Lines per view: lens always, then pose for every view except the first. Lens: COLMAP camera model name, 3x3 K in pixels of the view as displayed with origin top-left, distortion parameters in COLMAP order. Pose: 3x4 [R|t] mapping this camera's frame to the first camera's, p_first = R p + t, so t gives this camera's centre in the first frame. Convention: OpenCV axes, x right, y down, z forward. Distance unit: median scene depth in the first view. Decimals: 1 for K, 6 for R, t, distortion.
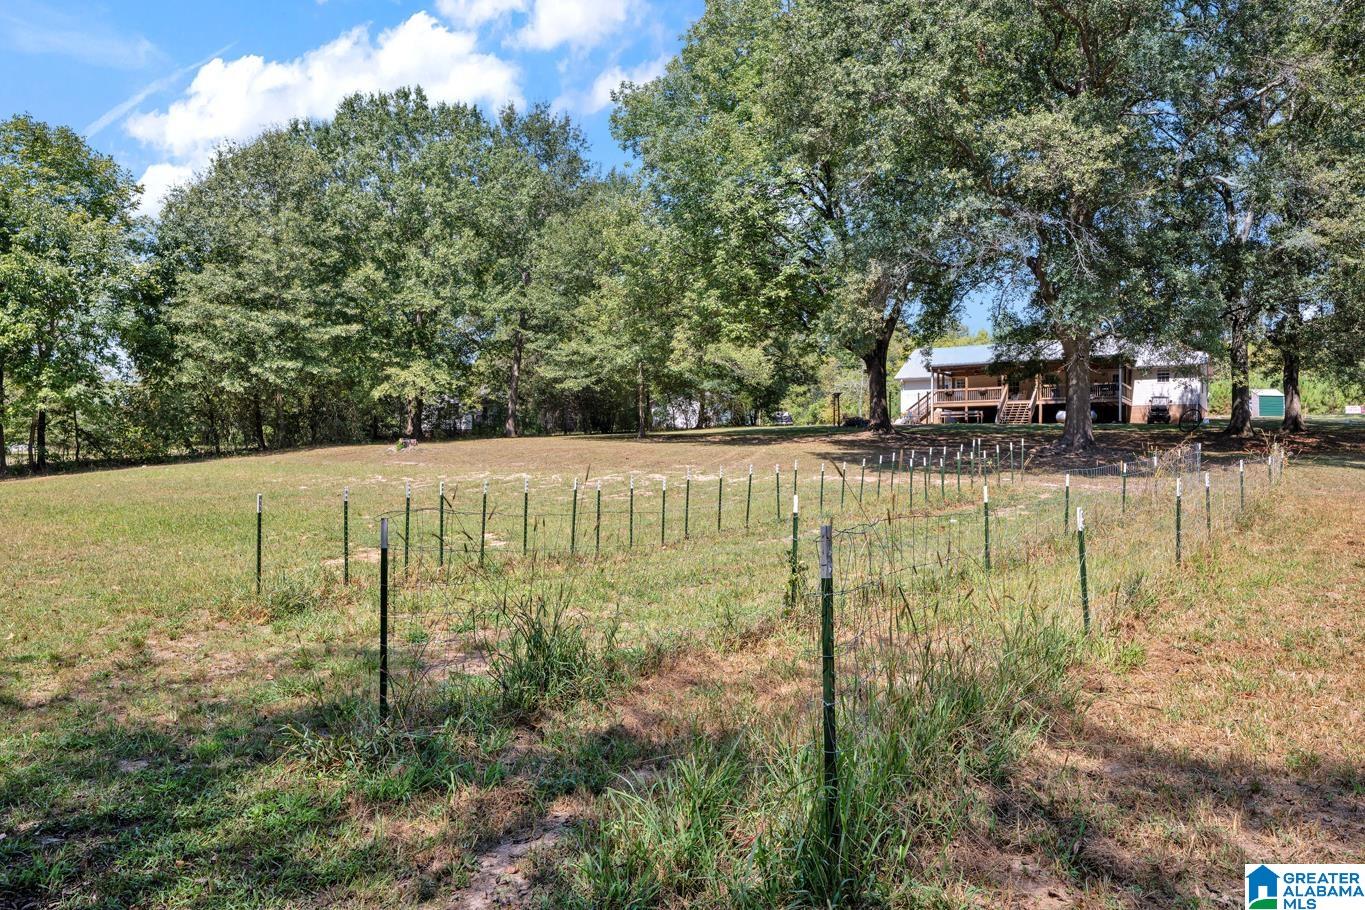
lens RADIAL K [[875.1, 0, 683.9], [0, 875.1, 452.1], [0, 0, 1]] dist [-0.005328, -0.000549]
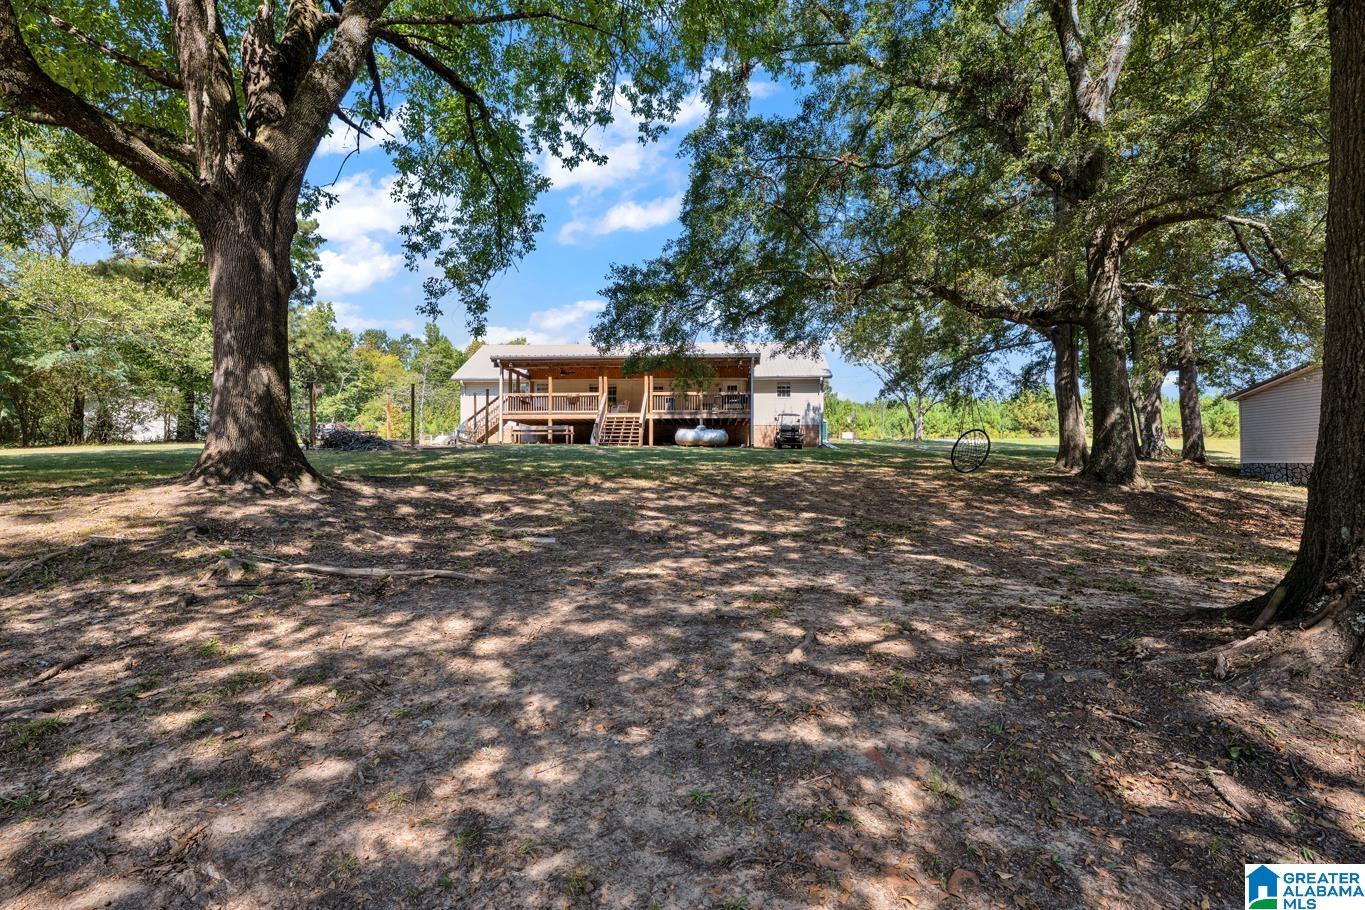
lens RADIAL K [[619.6, 0, 685.3], [0, 619.6, 454.8], [0, 0, 1]] dist [0.003548, 0.000354]
pose [[0.861493, 0.002968, 0.507760, 0.171423], [0.000168, 0.999981, -0.006130, -0.021736], [-0.507769, 0.005366, 0.861477, 0.539734]]
